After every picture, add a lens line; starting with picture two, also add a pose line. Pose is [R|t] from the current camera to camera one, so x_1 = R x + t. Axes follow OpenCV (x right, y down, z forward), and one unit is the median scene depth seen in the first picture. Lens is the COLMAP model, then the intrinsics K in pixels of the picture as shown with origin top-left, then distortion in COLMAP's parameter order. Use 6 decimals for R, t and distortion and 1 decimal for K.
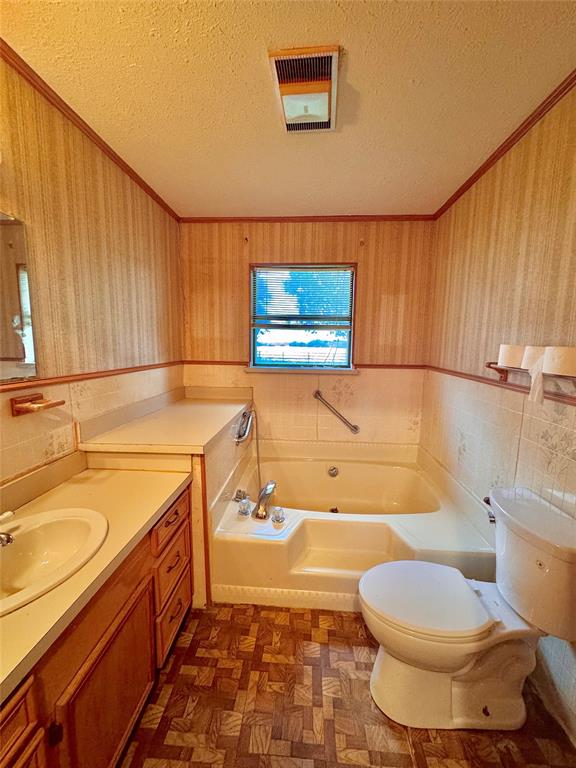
lens RADIAL K [[304.4, 0, 288.2], [0, 304.4, 383.3], [0, 0, 1]] dist [-0.002558, 0.000366]
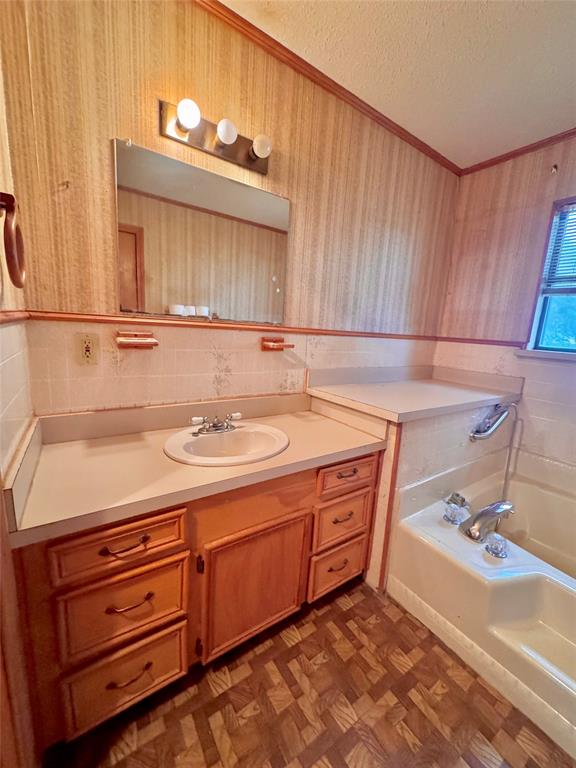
lens RADIAL K [[304.4, 0, 288.2], [0, 304.4, 383.3], [0, 0, 1]] dist [-0.002558, 0.000366]
pose [[0.615265, 0.162808, -0.771325, 0.174340], [-0.152042, 0.984578, 0.086541, 0.087839], [0.773519, 0.064028, 0.630530, 0.186099]]
